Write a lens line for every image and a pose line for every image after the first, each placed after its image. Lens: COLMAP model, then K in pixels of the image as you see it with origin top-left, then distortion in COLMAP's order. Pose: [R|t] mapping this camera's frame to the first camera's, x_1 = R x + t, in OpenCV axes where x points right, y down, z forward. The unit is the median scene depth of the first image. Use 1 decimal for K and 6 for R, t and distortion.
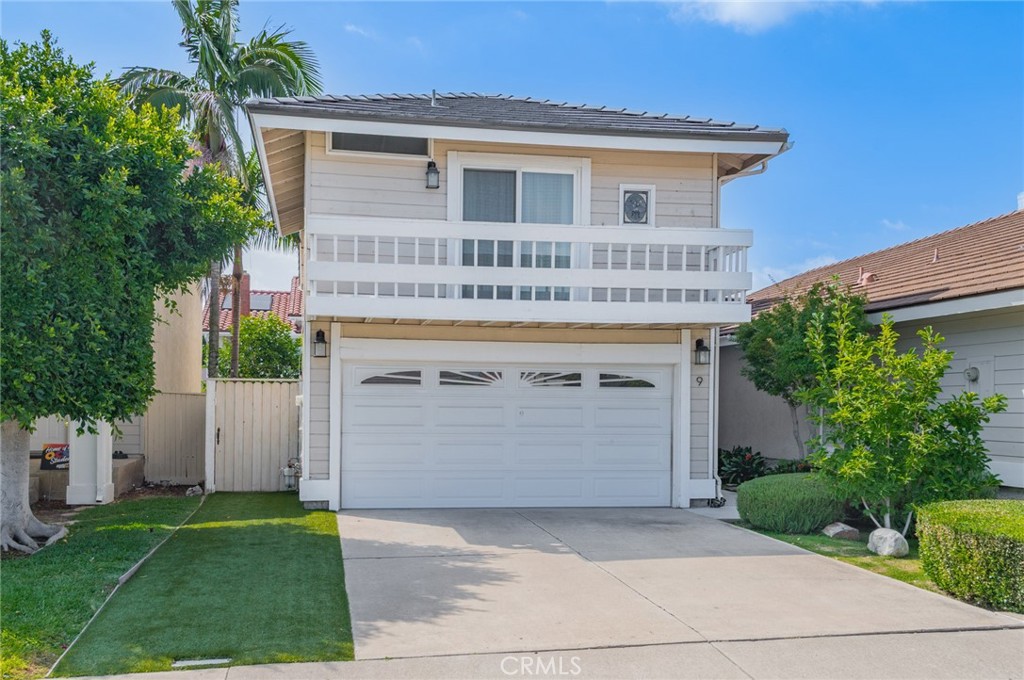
lens RADIAL K [[781.9, 0, 448.5], [0, 781.9, 411.2], [0, 0, 1]] dist [0.014463, -0.002345]
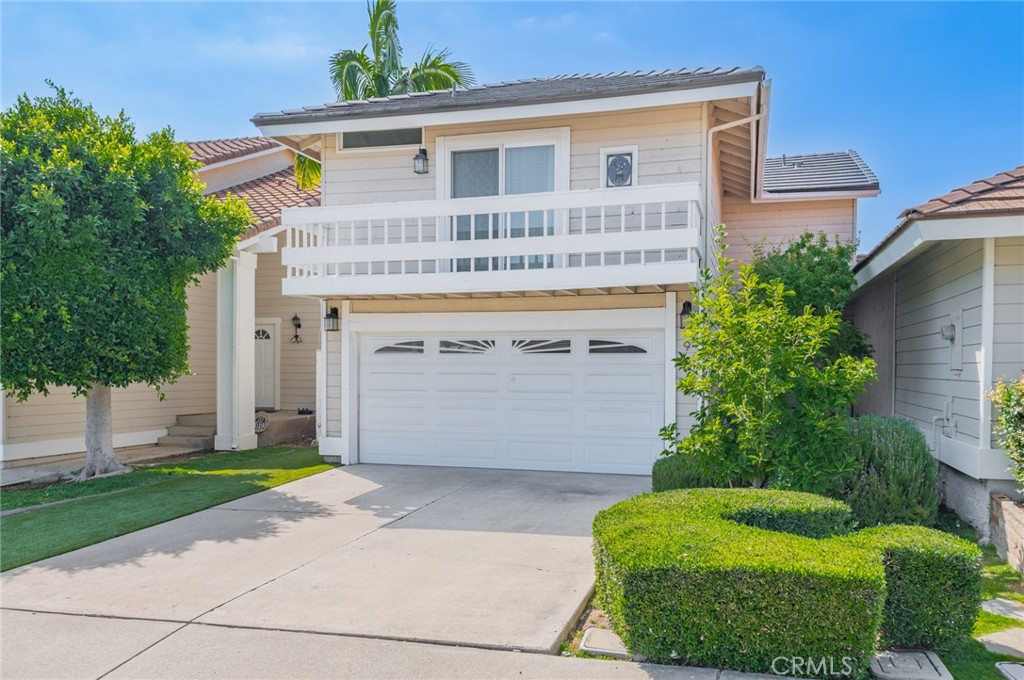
lens RADIAL K [[681.1, 0, 510.9], [0, 681.1, 377.1], [0, 0, 1]] dist [0.015481, 0.000462]
pose [[0.934311, -0.000286, -0.356460, 0.432940], [0.001727, 0.999992, 0.003725, -0.003898], [0.356456, -0.004096, 0.934303, 0.155037]]
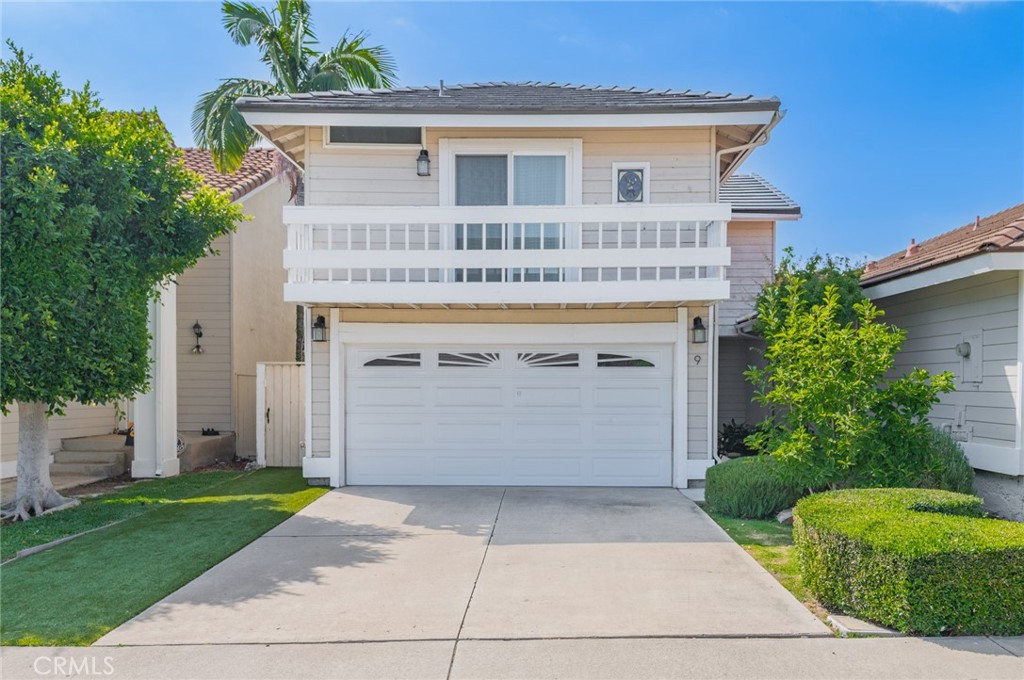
lens RADIAL K [[729.0, 0, 511.3], [0, 729.0, 396.0], [0, 0, 1]] dist [0.012546, 0.001474]
pose [[0.990251, -0.004457, -0.139221, 0.225121], [0.005764, 0.999943, 0.008988, -0.002680], [0.139173, -0.009703, 0.990221, 0.061898]]
